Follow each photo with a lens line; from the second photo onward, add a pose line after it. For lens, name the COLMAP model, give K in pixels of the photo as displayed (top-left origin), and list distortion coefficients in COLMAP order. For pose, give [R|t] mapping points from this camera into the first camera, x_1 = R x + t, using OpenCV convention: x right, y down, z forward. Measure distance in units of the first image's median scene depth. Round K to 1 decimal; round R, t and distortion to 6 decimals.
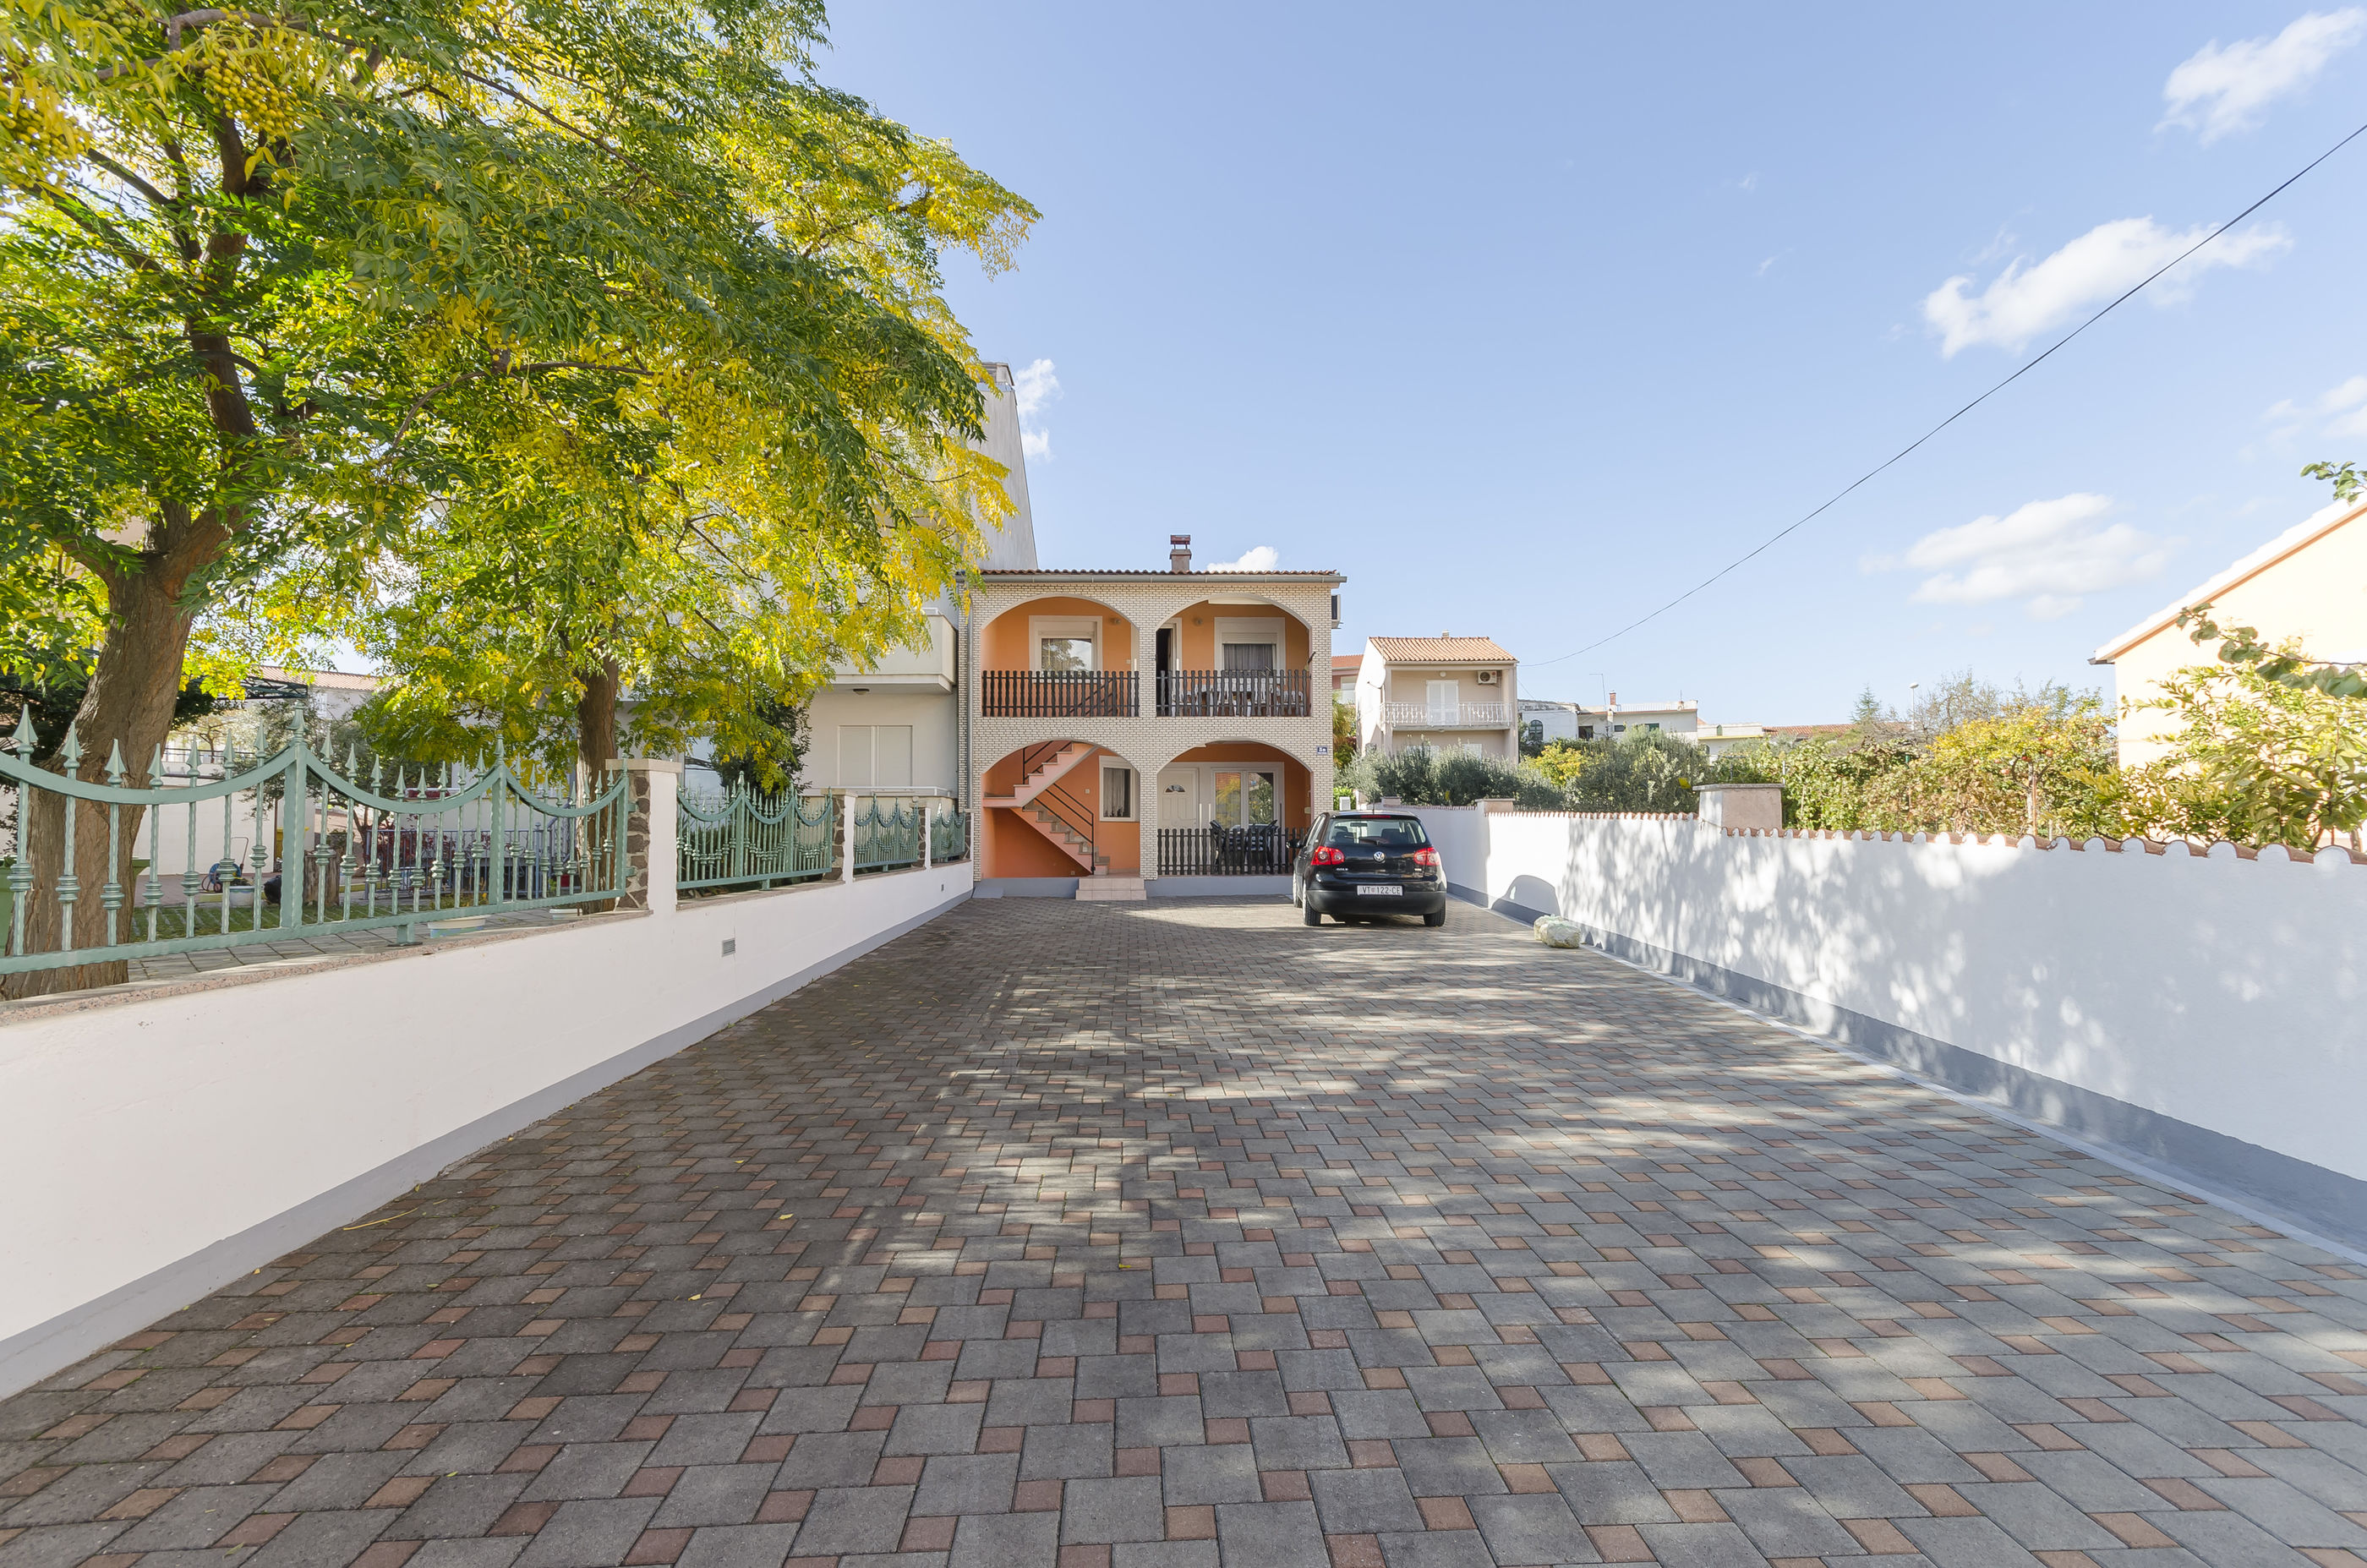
lens RADIAL K [[1017.4, 0, 1182.7], [0, 1017.4, 799.1], [0, 0, 1]] dist [-0.003379, 0.001077]
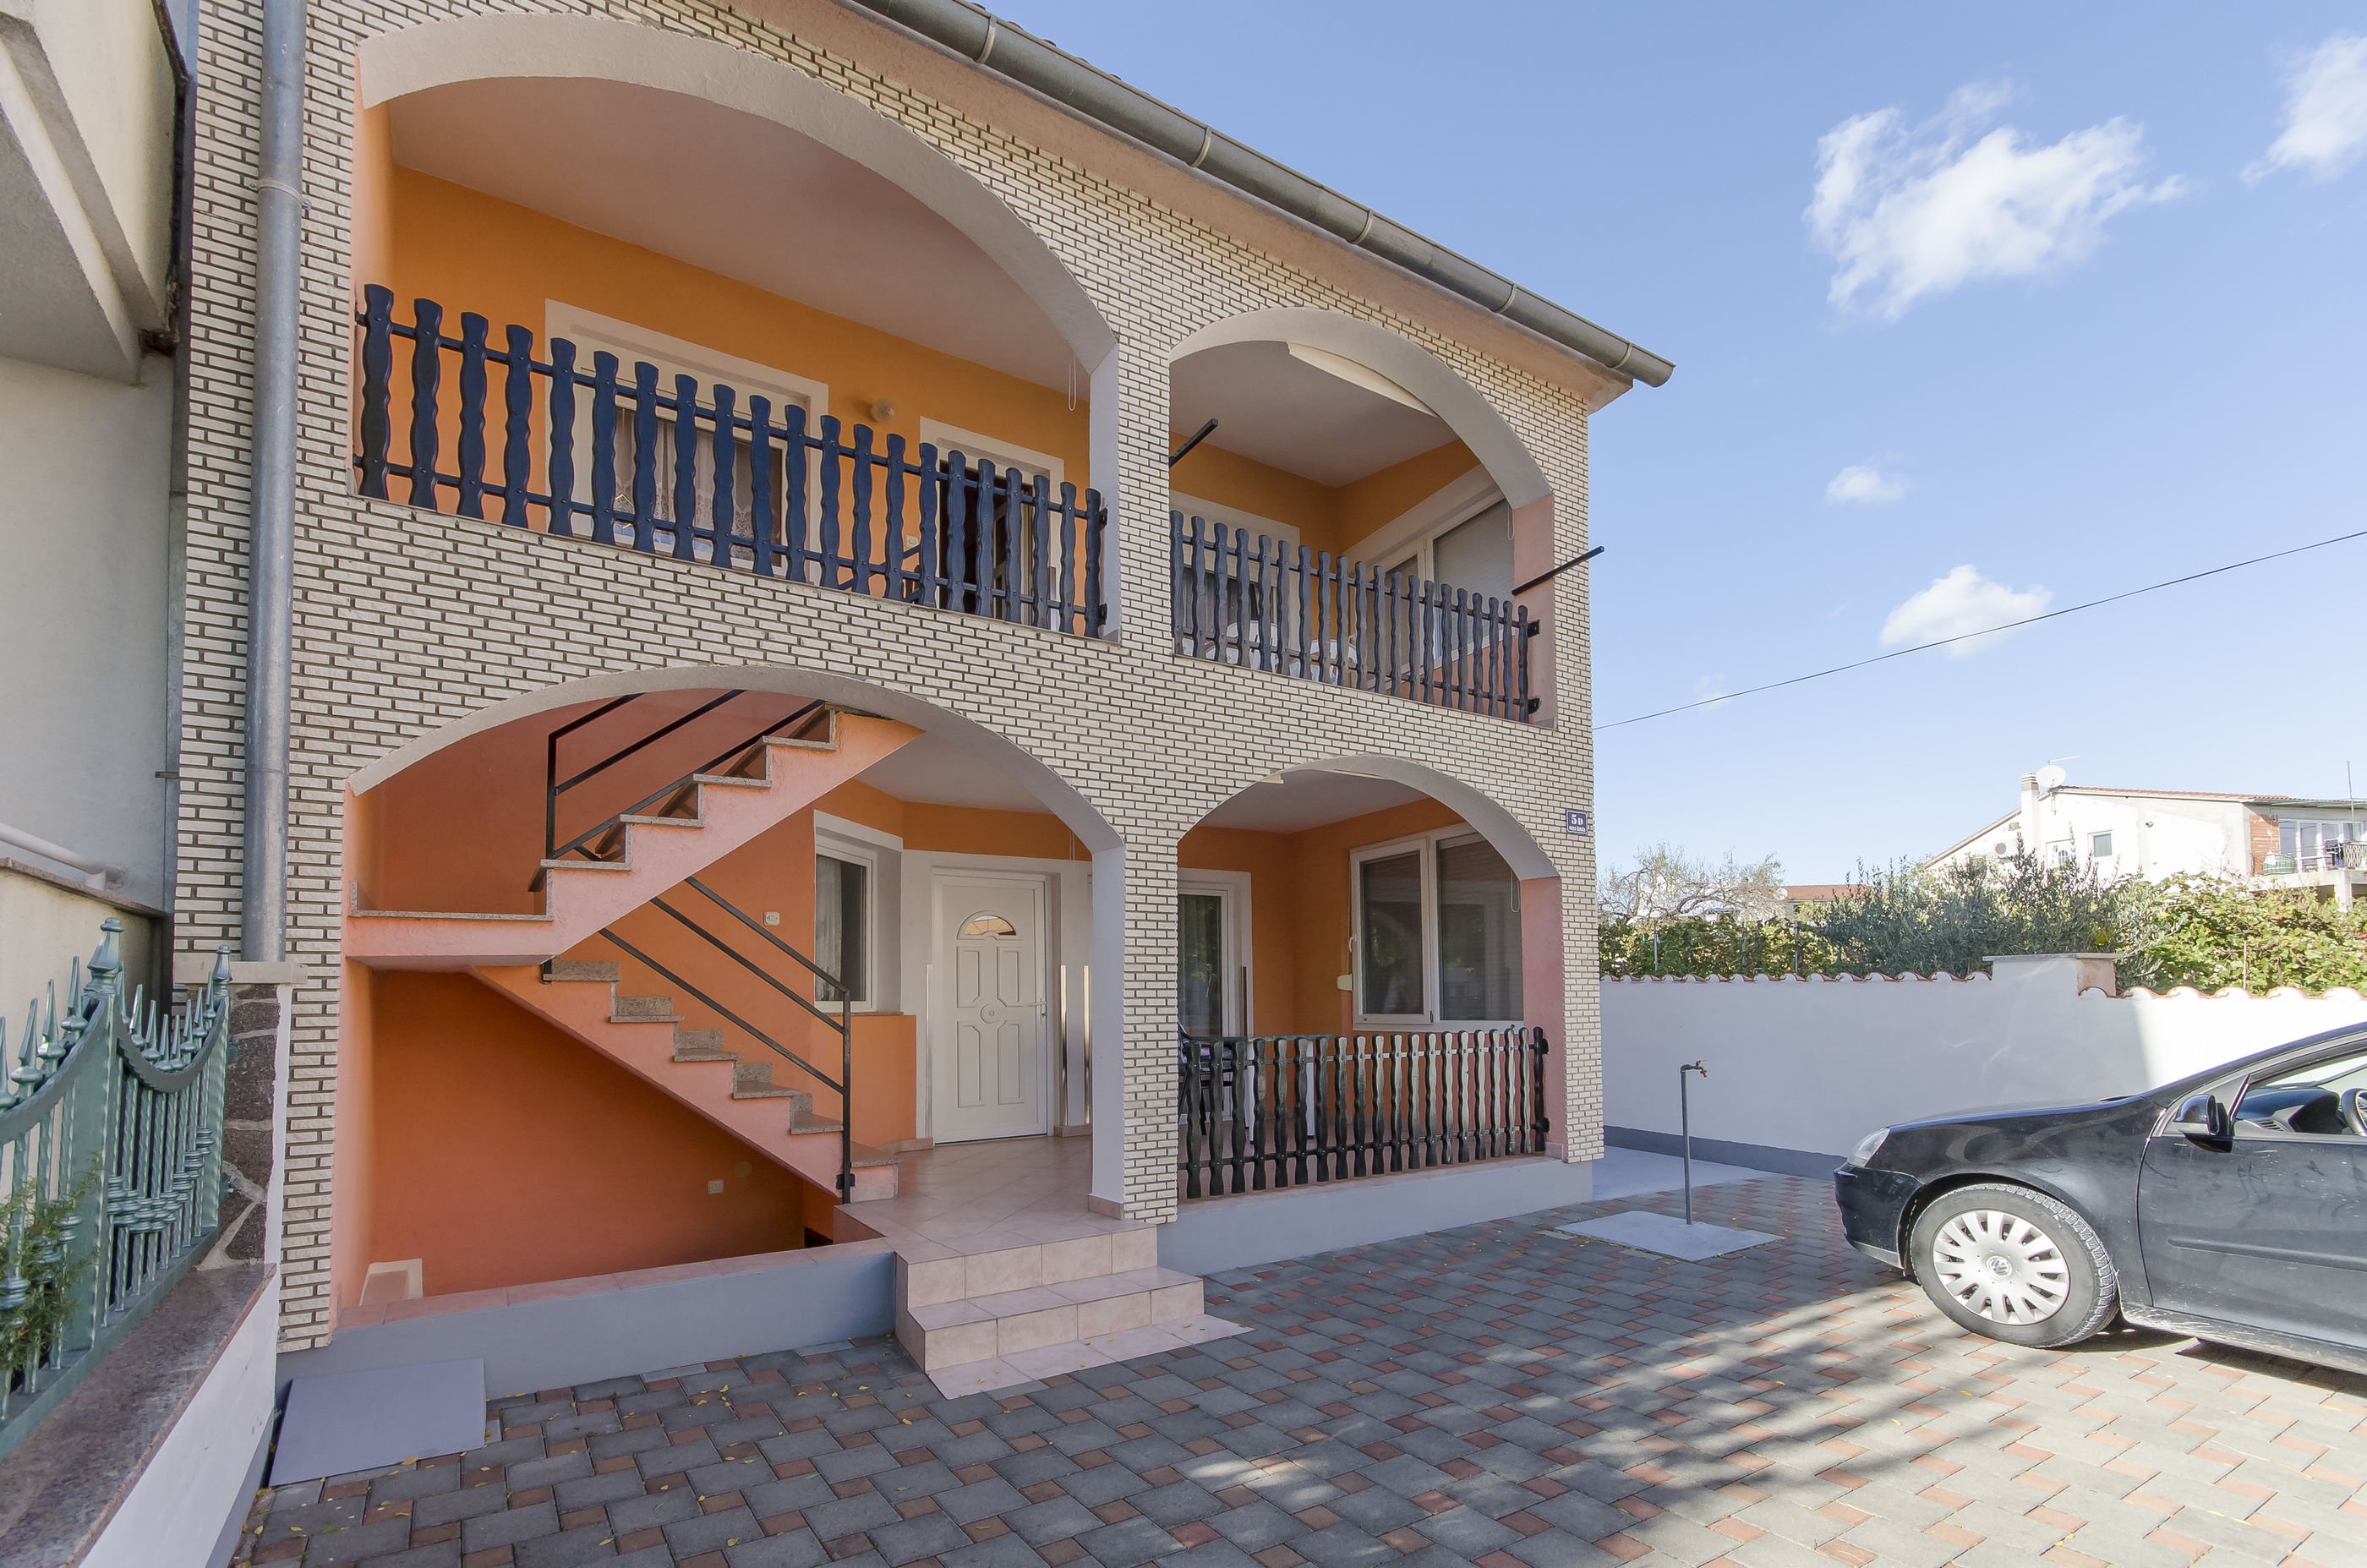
lens RADIAL K [[1017.4, 0, 1321.8], [0, 1017.4, 954.7], [0, 0, 1]] dist [-0.003379, 0.001077]
pose [[0.800431, 0.018882, 0.599128, -0.162124], [-0.005878, 0.999703, -0.023653, 0.011042], [-0.599396, 0.015411, 0.800304, 0.722569]]
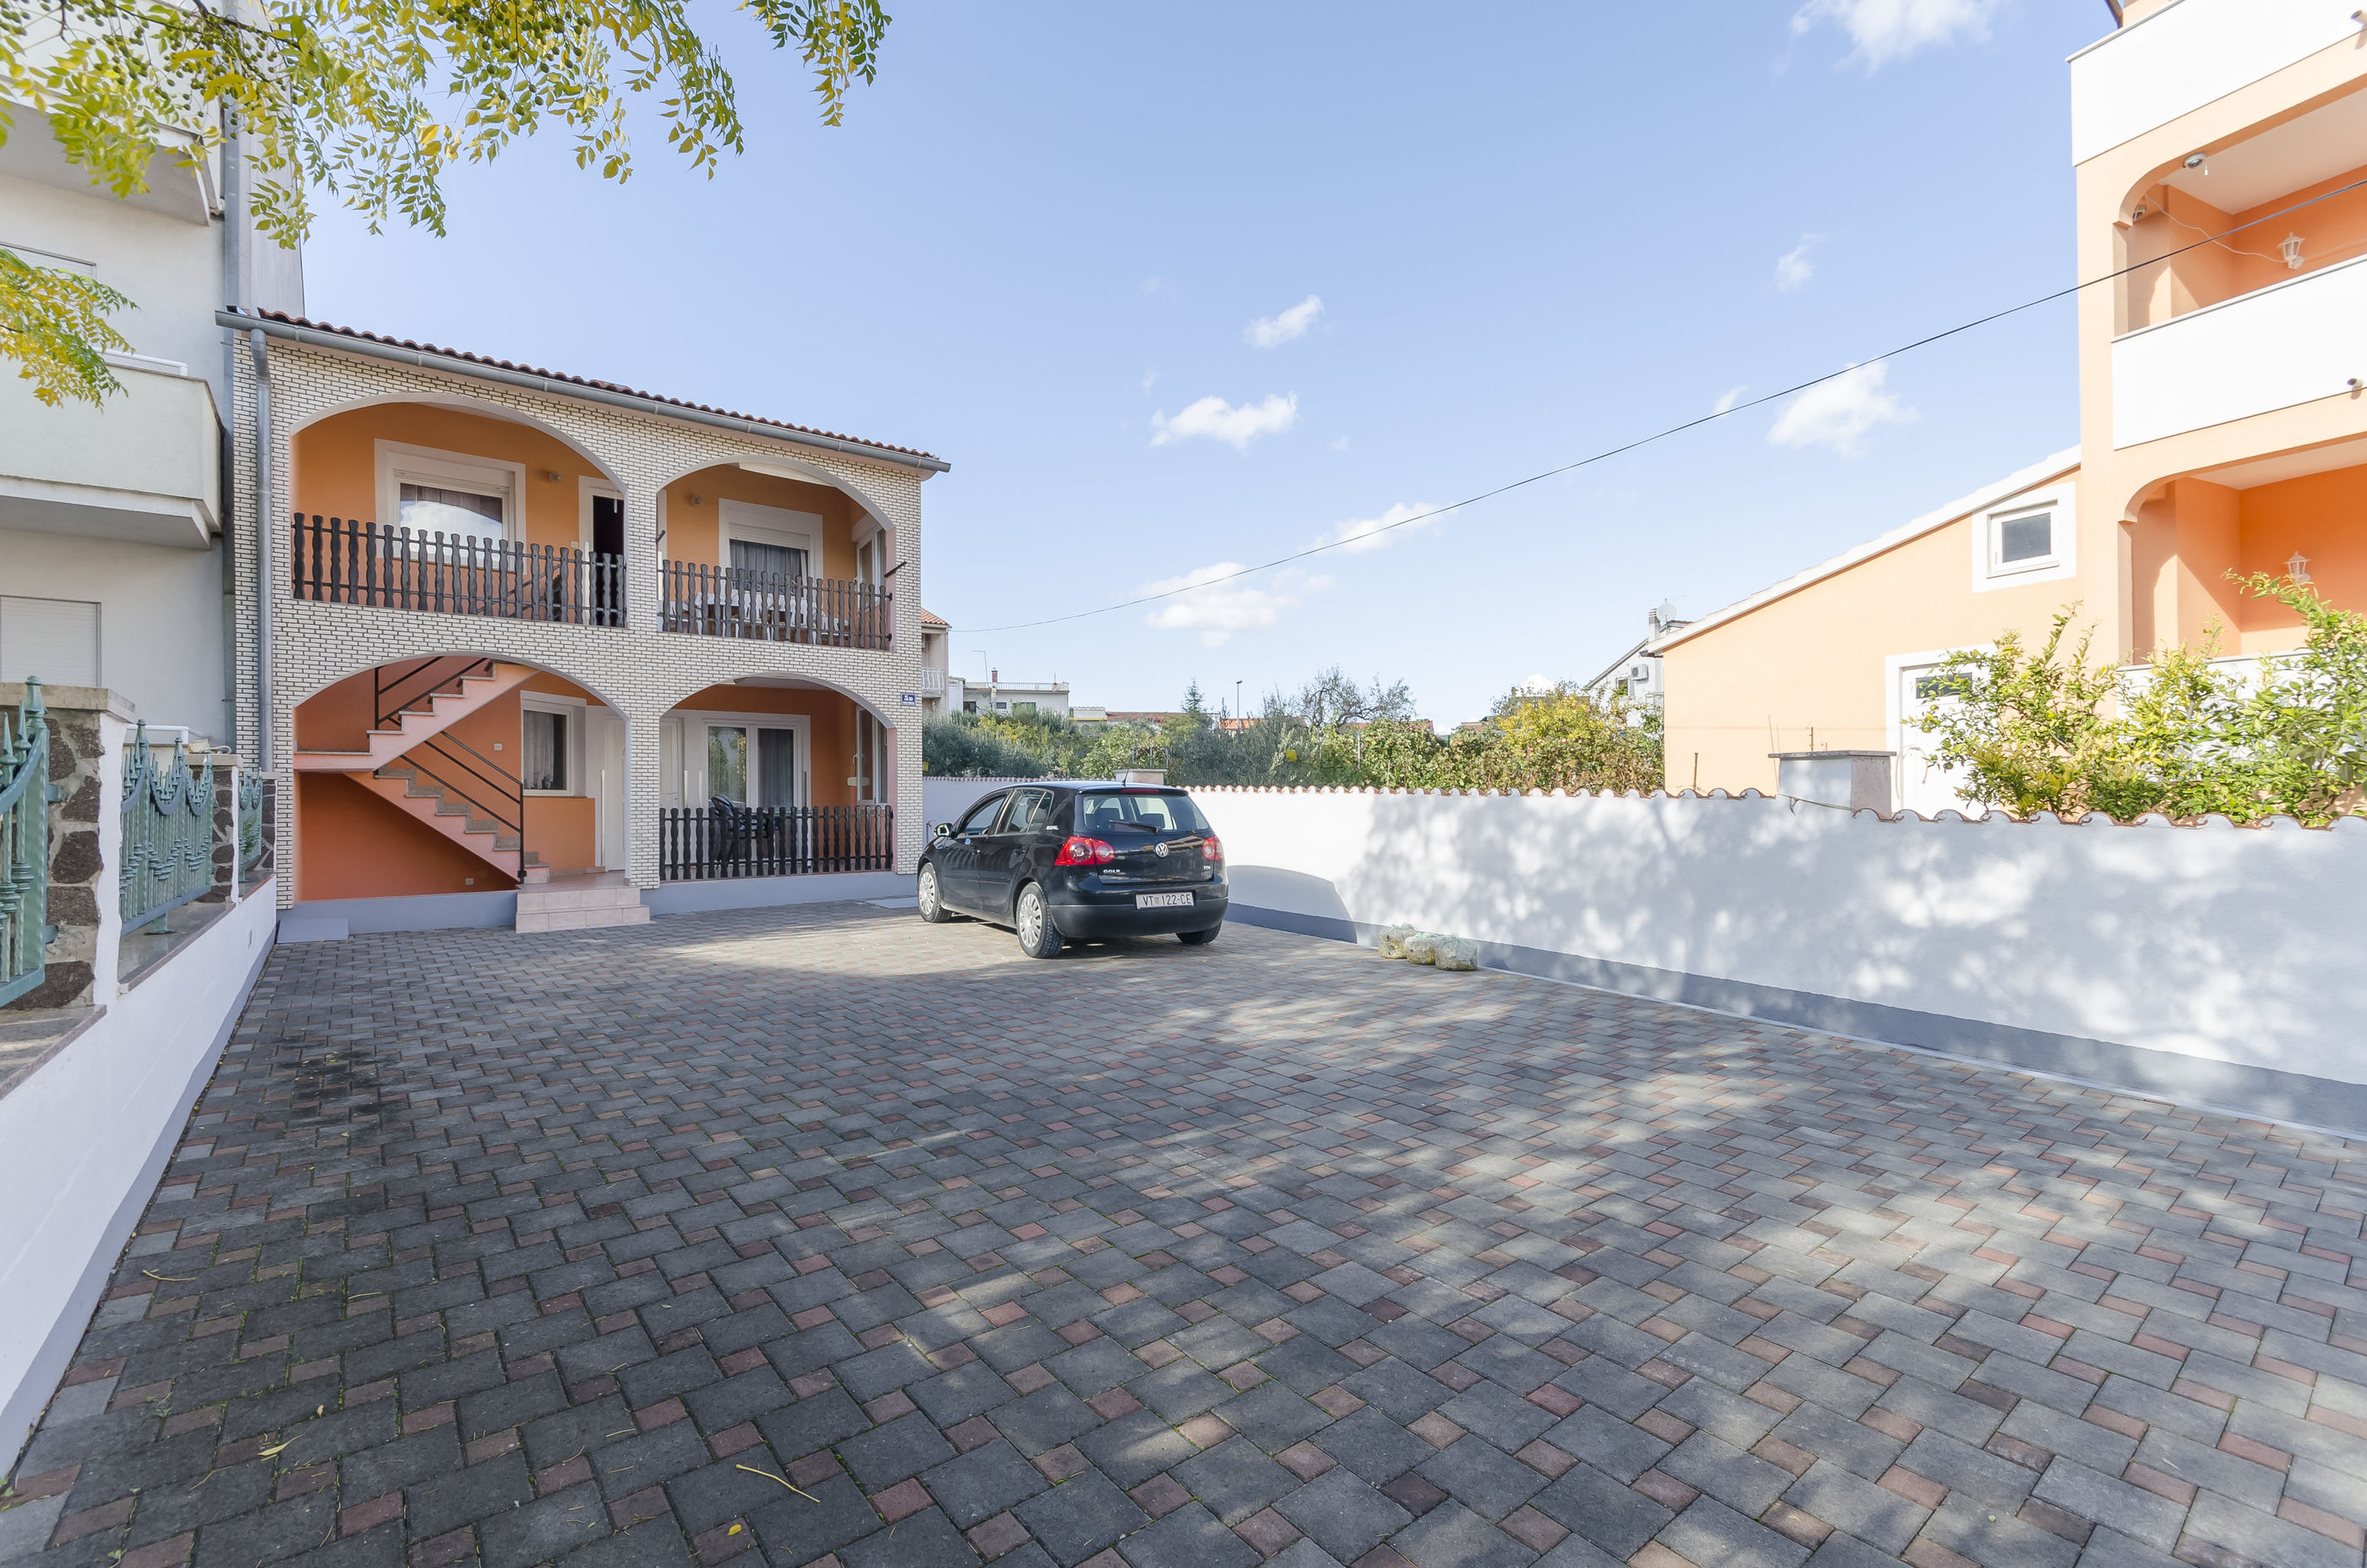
lens RADIAL K [[1017.4, 0, 1182.7], [0, 1017.4, 792.4], [0, 0, 1]] dist [-0.003379, 0.001077]
pose [[0.816152, 0.003477, 0.577826, -0.123404], [-0.015215, 0.999765, 0.015474, 0.004764], [-0.577637, -0.021420, 0.816013, 0.294891]]
